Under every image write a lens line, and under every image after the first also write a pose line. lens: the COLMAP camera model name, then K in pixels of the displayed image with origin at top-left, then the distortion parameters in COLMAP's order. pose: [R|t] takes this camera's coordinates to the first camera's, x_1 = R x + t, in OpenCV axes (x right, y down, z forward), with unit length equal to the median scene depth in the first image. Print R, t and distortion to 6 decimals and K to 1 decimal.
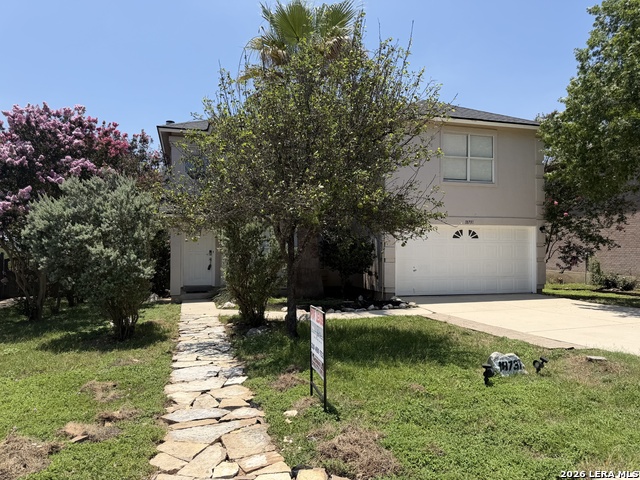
lens RADIAL K [[452.4, 0, 319.4], [0, 452.4, 240.5], [0, 0, 1]] dist [0.007036, 0.000596]
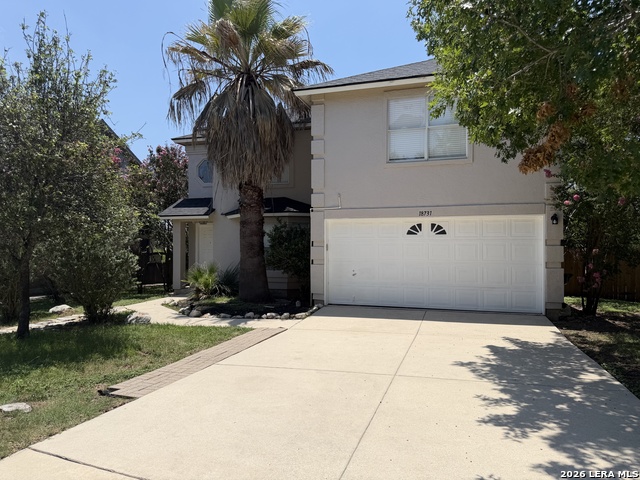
lens RADIAL K [[452.4, 0, 320.4], [0, 452.4, 242.2], [0, 0, 1]] dist [0.007036, 0.000596]
pose [[0.841336, -0.008952, -0.540438, 0.584374], [0.011644, 0.999931, 0.001564, 0.004681], [0.540387, -0.007609, 0.841382, 0.262913]]
